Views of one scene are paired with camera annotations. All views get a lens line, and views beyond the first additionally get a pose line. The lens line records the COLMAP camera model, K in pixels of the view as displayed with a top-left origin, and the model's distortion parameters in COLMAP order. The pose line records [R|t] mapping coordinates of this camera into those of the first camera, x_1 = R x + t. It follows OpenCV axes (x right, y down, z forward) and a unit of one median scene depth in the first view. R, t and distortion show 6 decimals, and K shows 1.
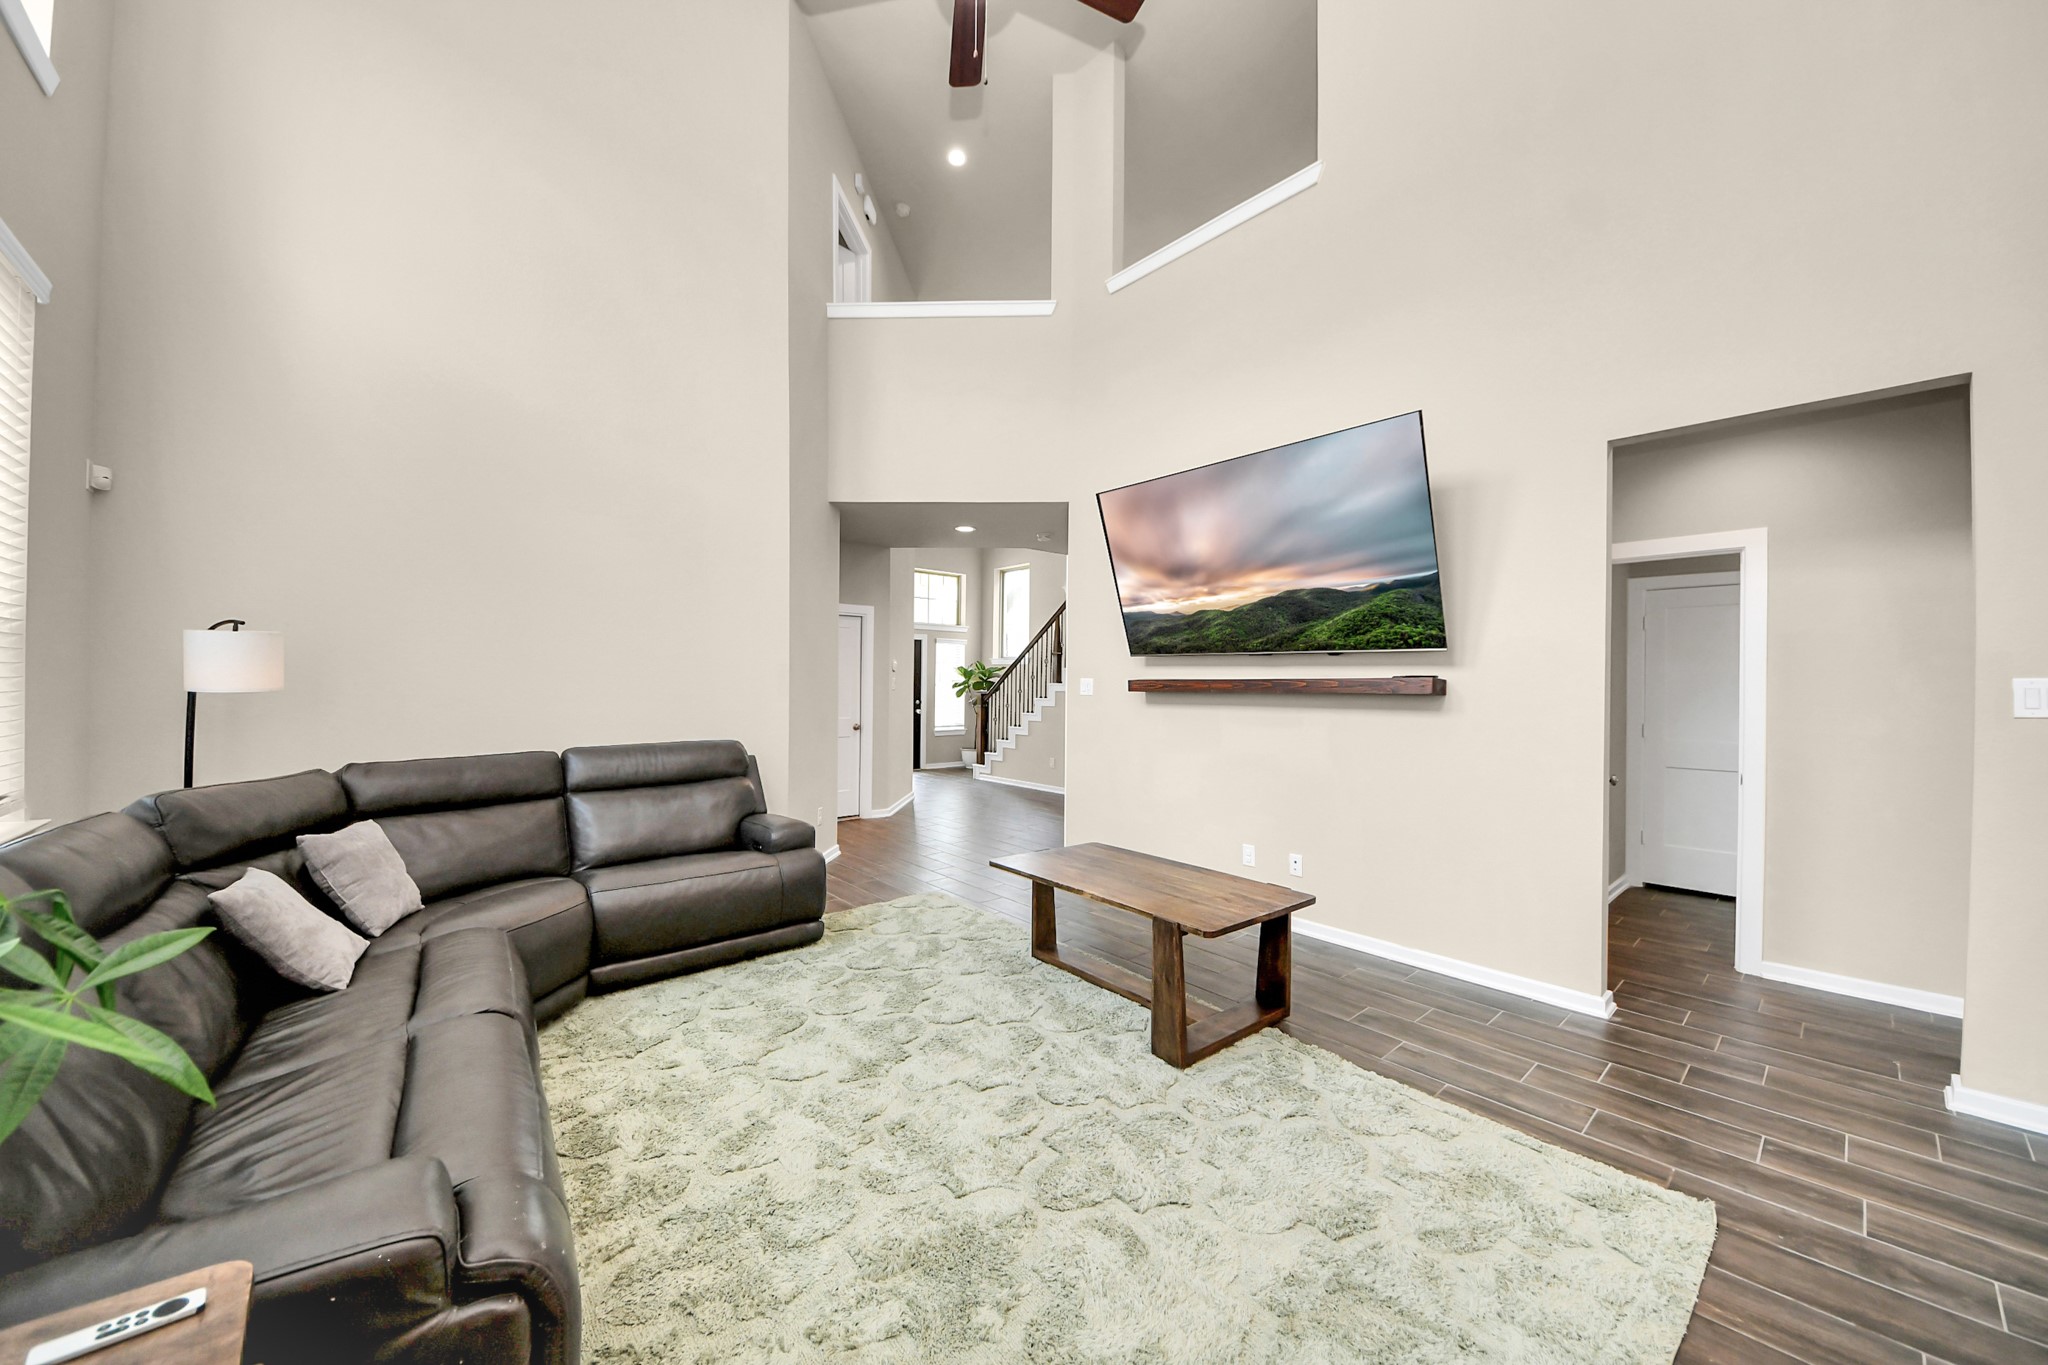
lens RADIAL K [[741.0, 0, 1018.4], [0, 741.0, 680.0], [0, 0, 1]] dist [0.000296, -0.000386]
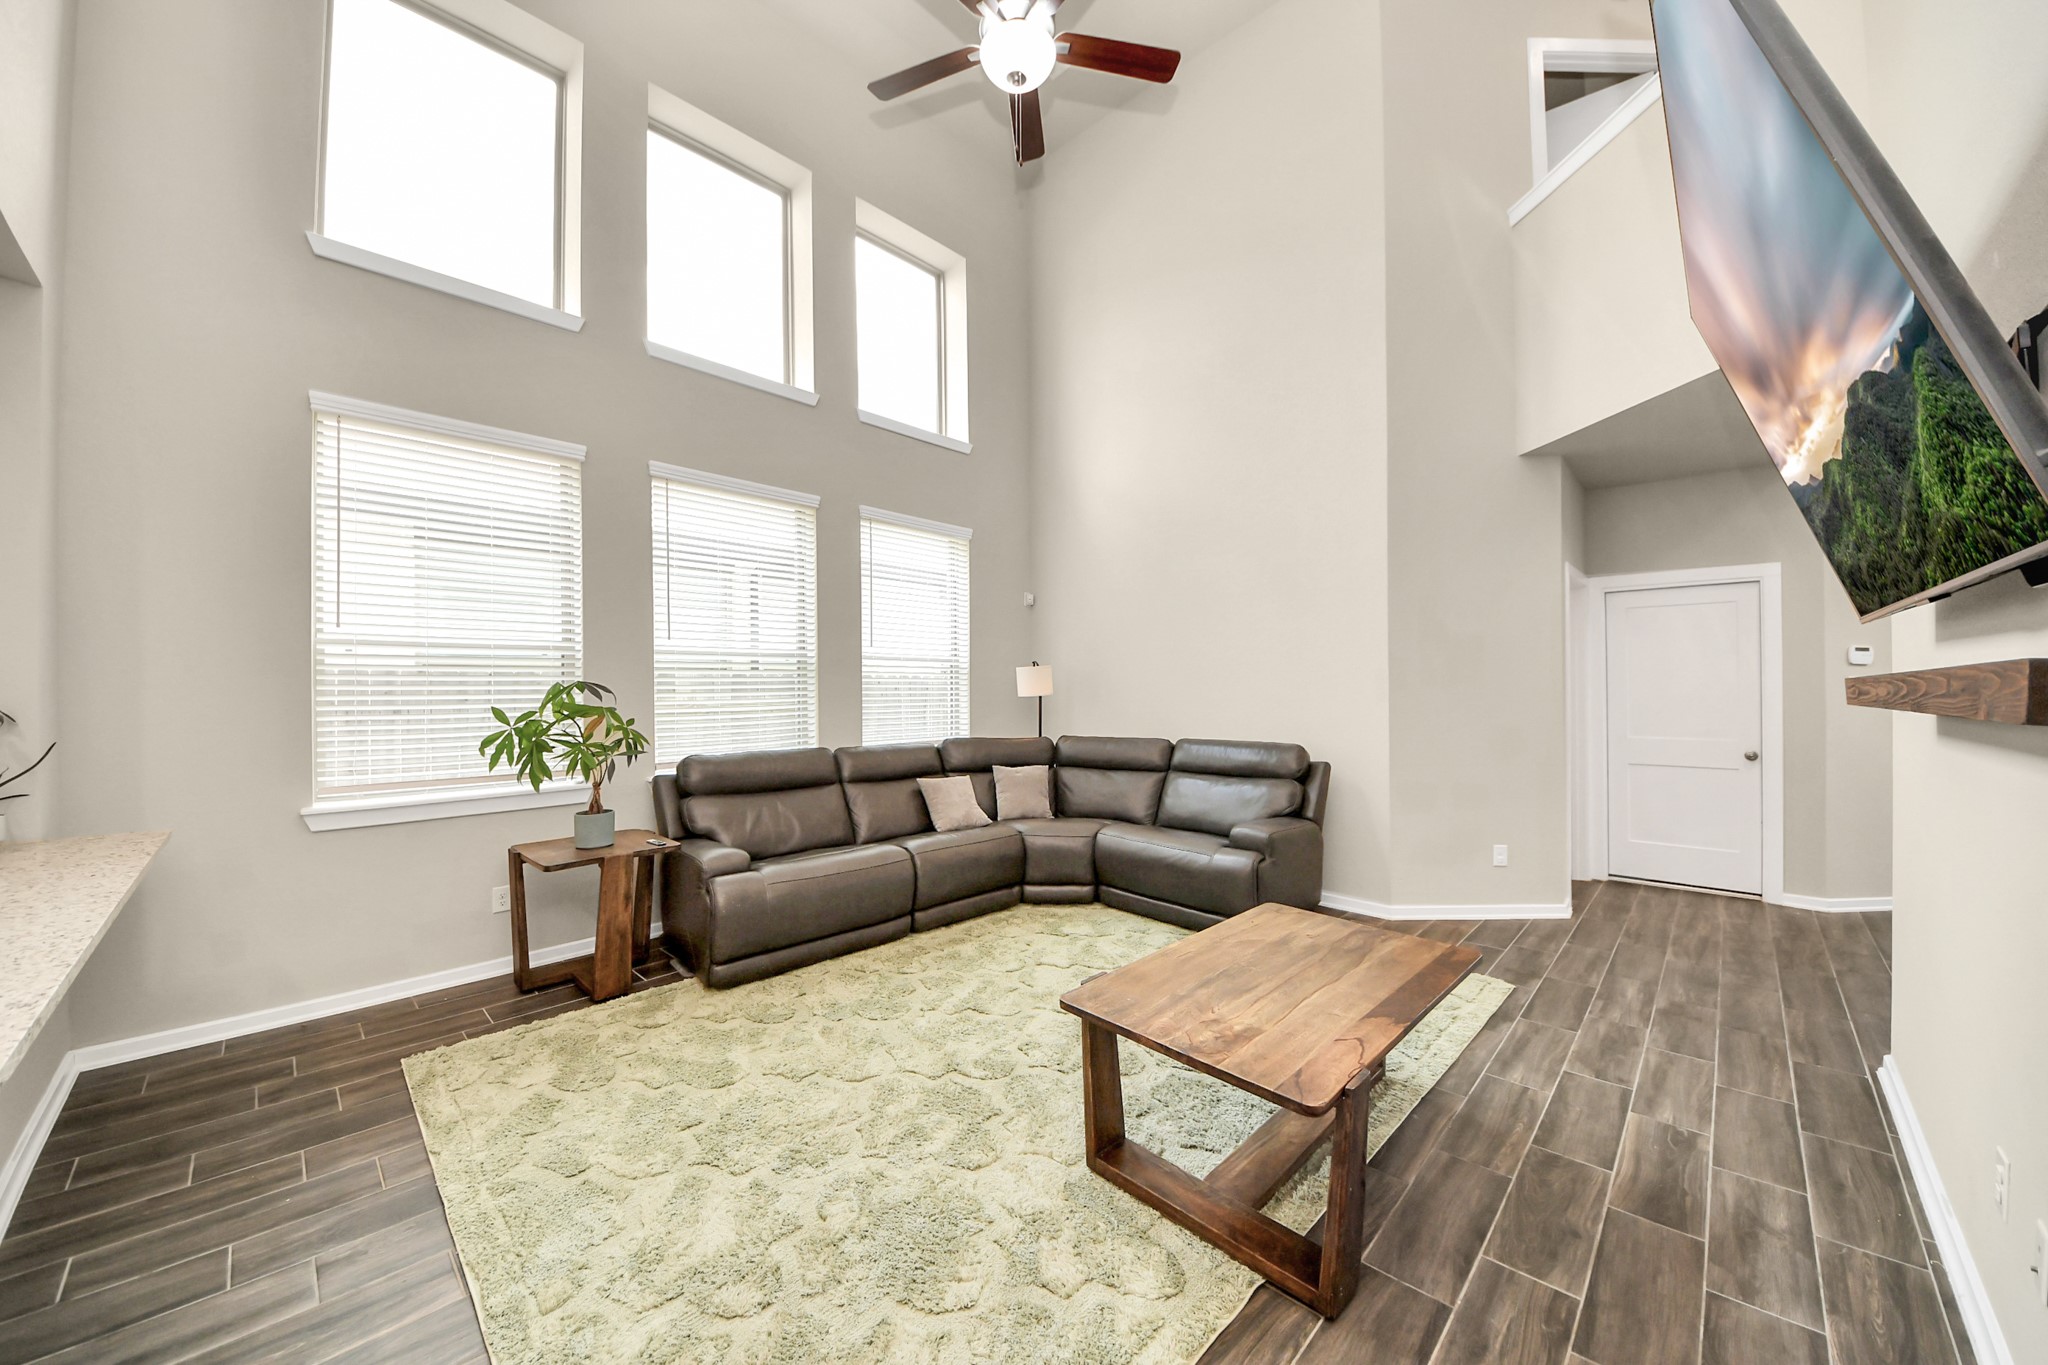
lens RADIAL K [[743.9, 0, 1028.5], [0, 743.9, 688.4], [0, 0, 1]] dist [-0.000290, -0.000198]
pose [[0.061881, -0.005937, -0.998066, 0.769751], [0.010170, 0.999934, -0.005317, 0.004766], [0.998032, -0.009821, 0.061937, 0.667194]]
